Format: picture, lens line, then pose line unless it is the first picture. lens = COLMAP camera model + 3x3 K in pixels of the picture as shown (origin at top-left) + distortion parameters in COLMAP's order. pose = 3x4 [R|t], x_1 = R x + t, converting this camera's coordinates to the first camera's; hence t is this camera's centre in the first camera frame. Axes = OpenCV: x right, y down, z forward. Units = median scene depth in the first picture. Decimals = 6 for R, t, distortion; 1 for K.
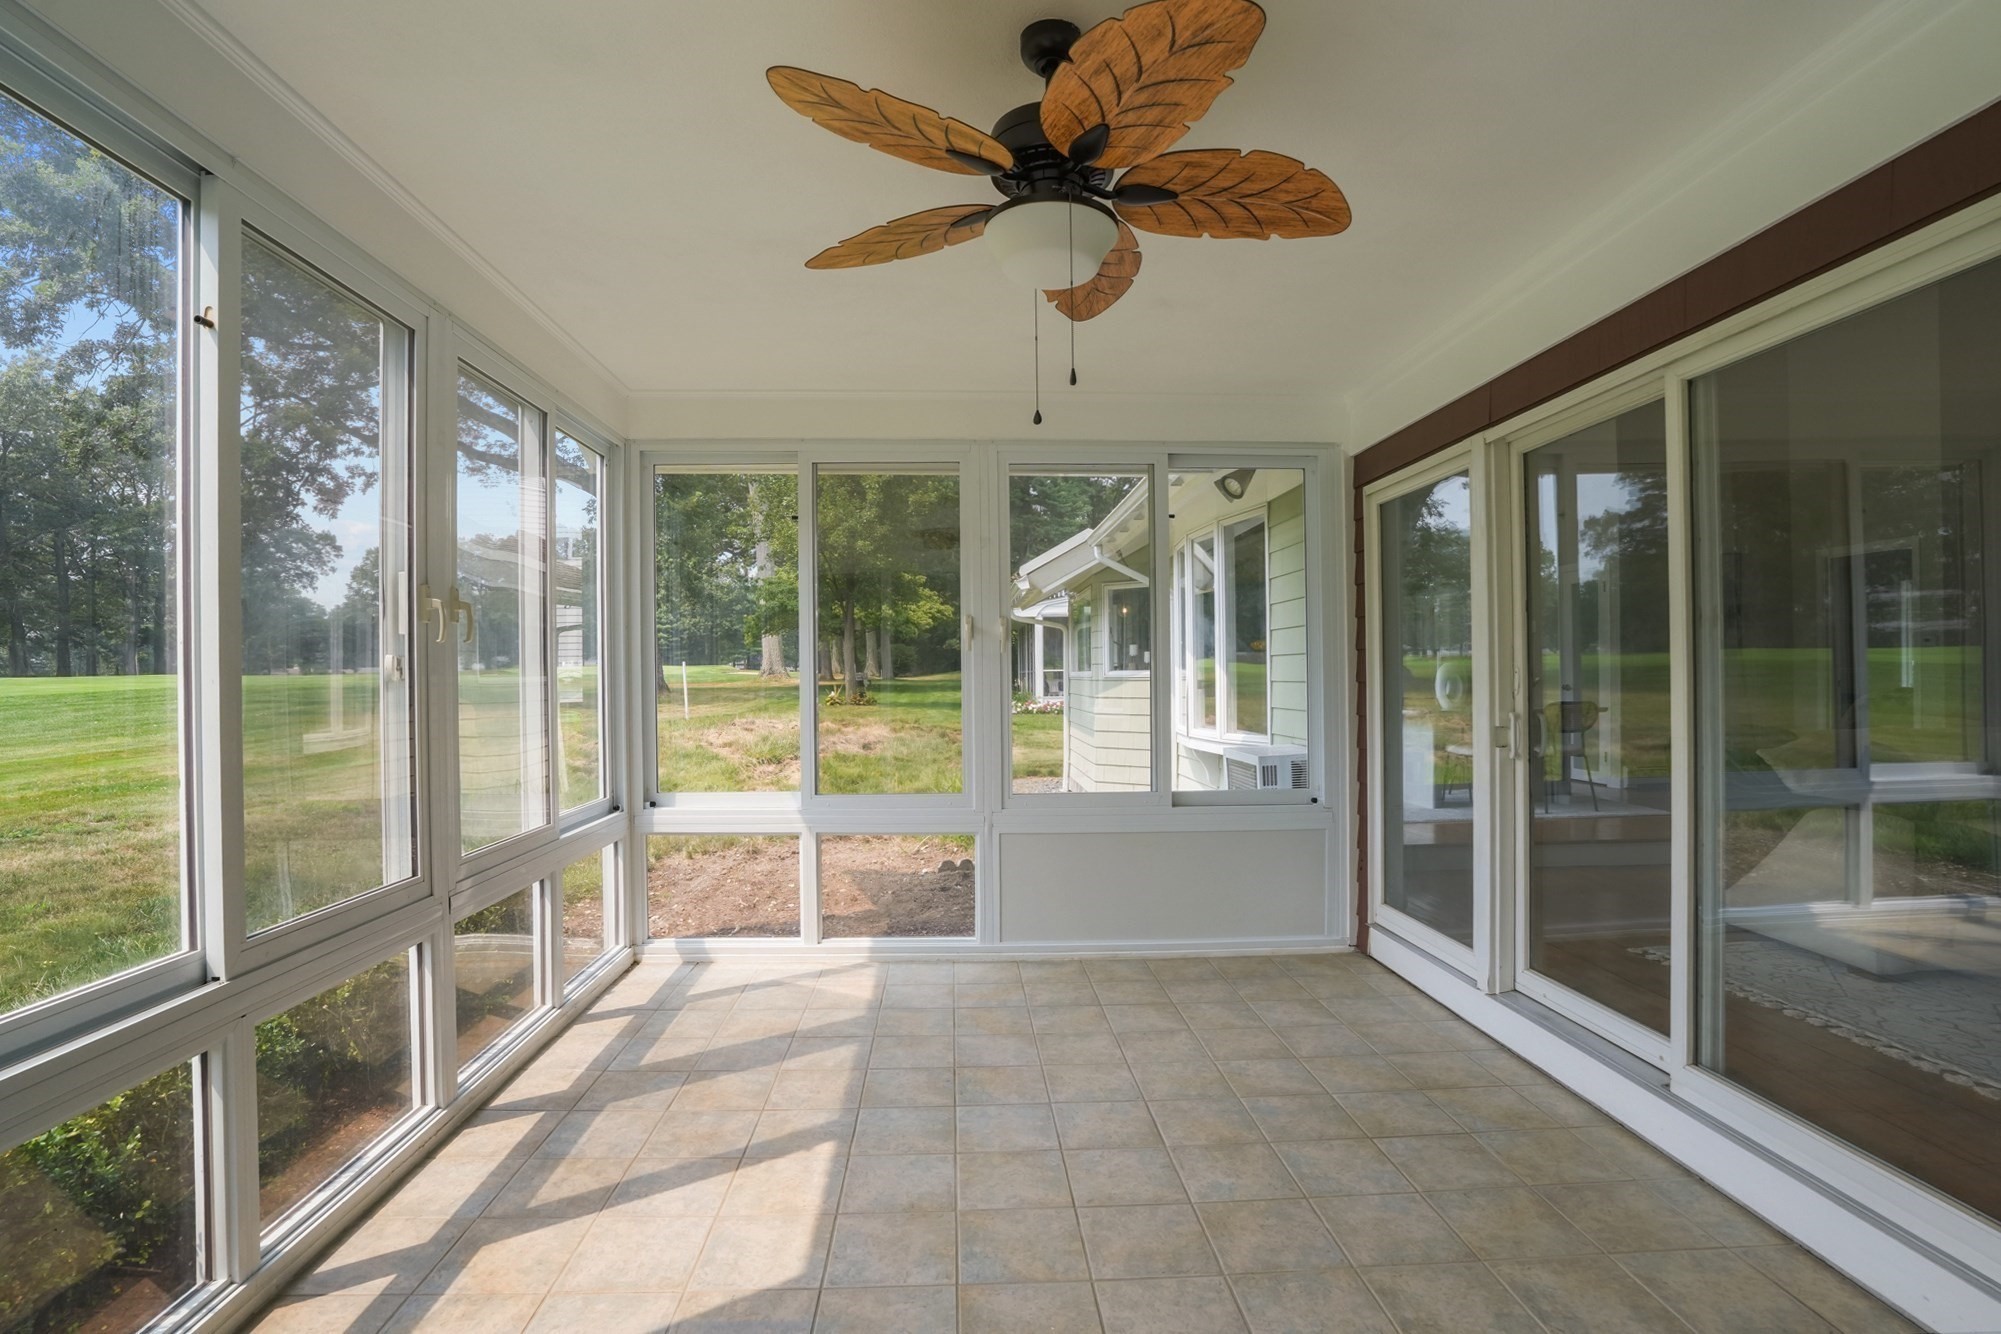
lens RADIAL K [[918.3, 0, 999.9], [0, 918.3, 692.9], [0, 0, 1]] dist [-0.000415, 0.000032]
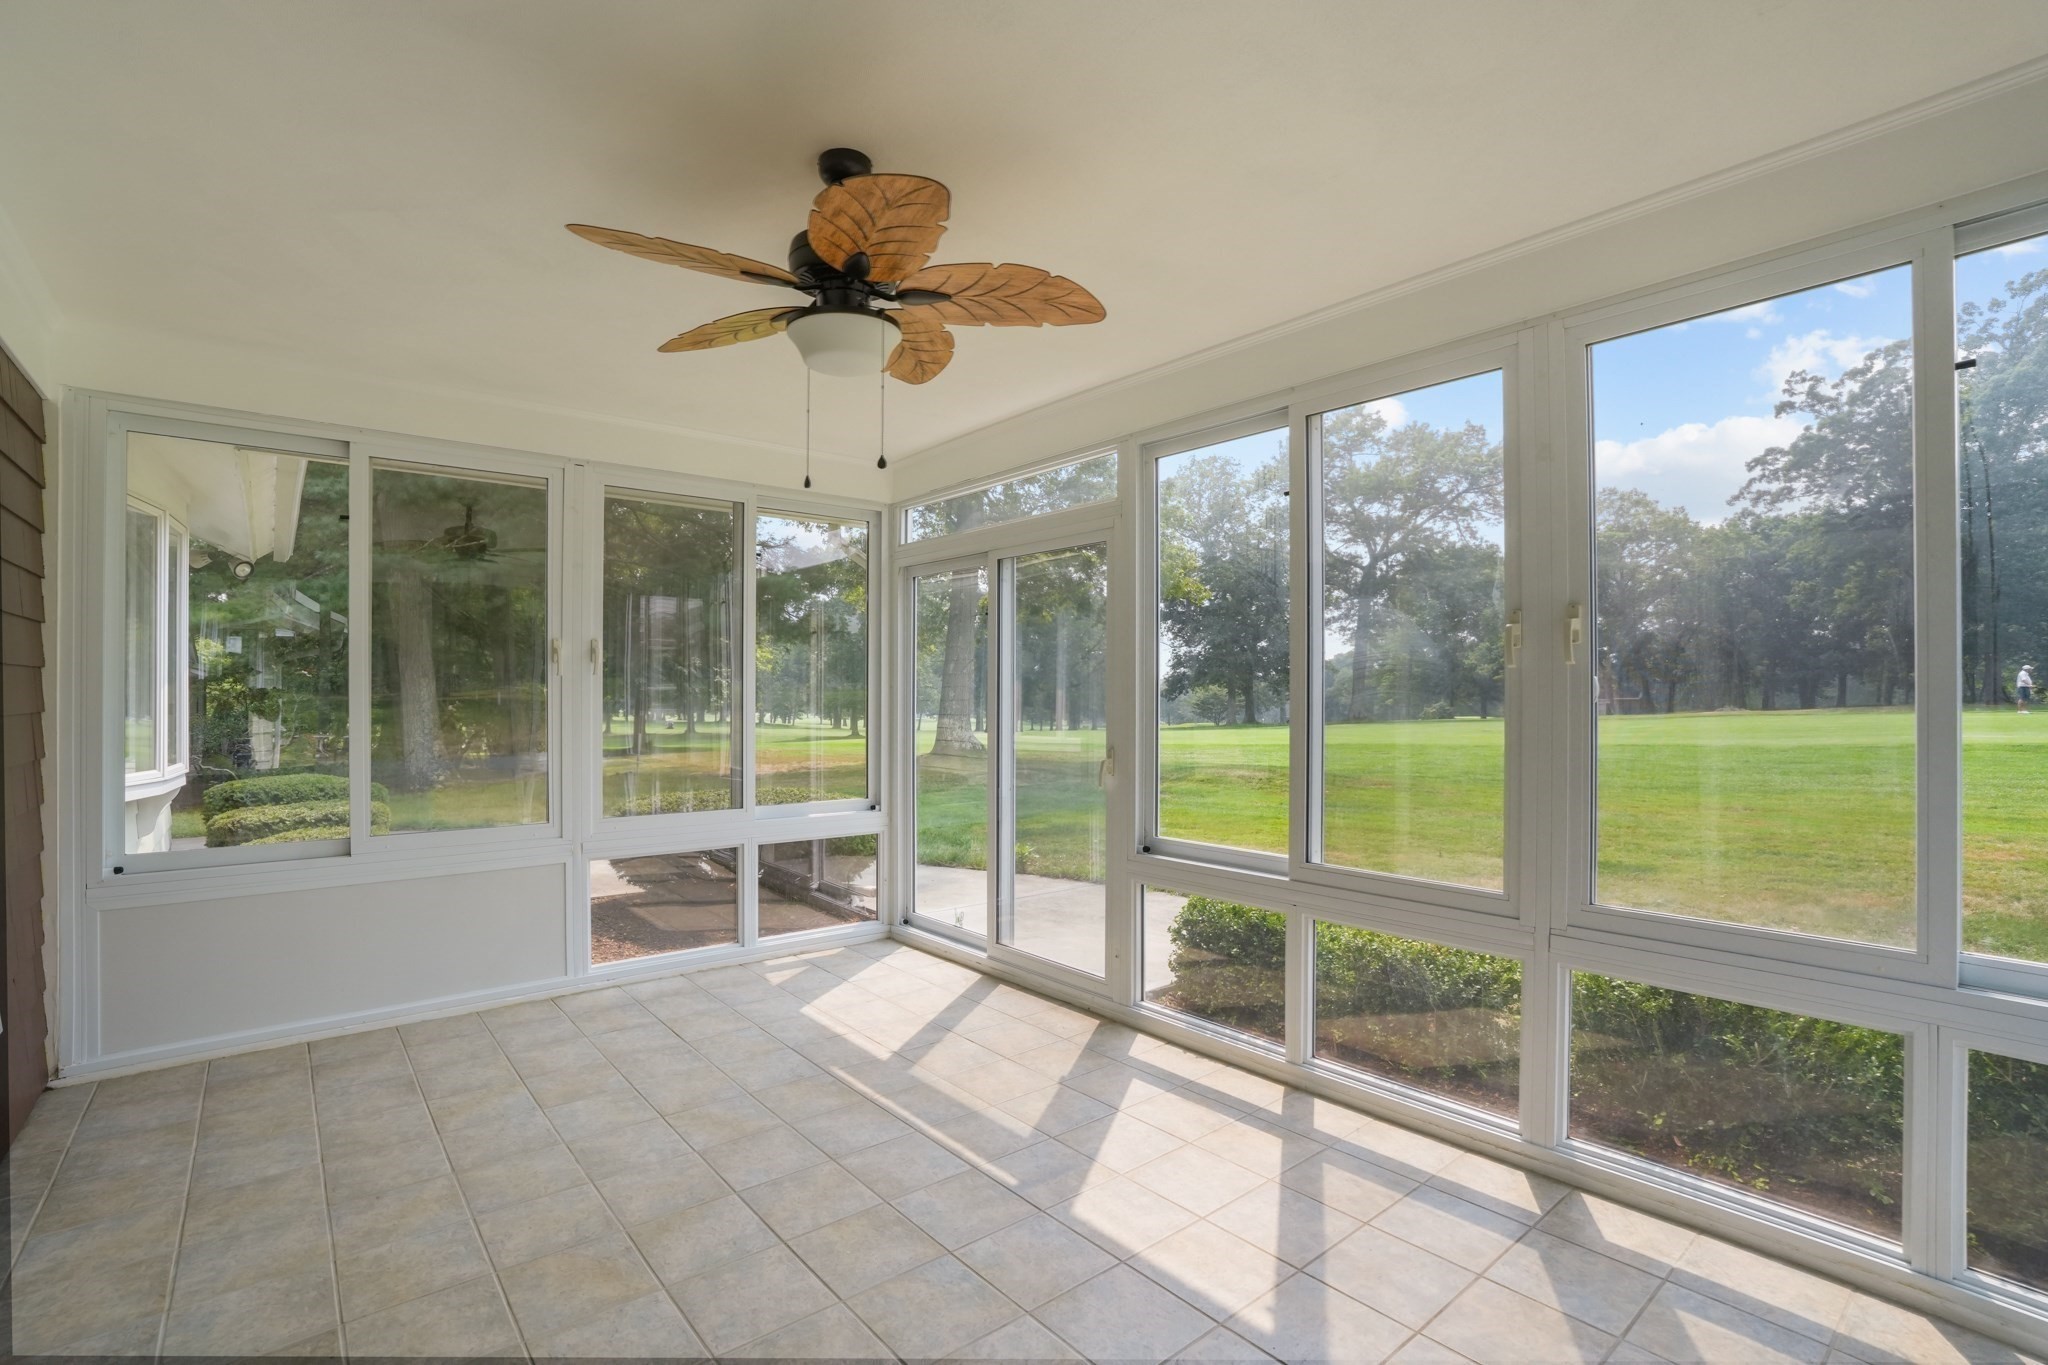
lens RADIAL K [[950.9, 0, 1024.0], [0, 950.9, 682.5], [0, 0, 1]] dist [-0.002209, -0.001069]
pose [[-0.791584, -0.000942, -0.611060, 0.491929], [-0.003513, 0.999989, 0.003009, -0.044763], [0.611051, 0.004528, -0.791579, 1.637237]]
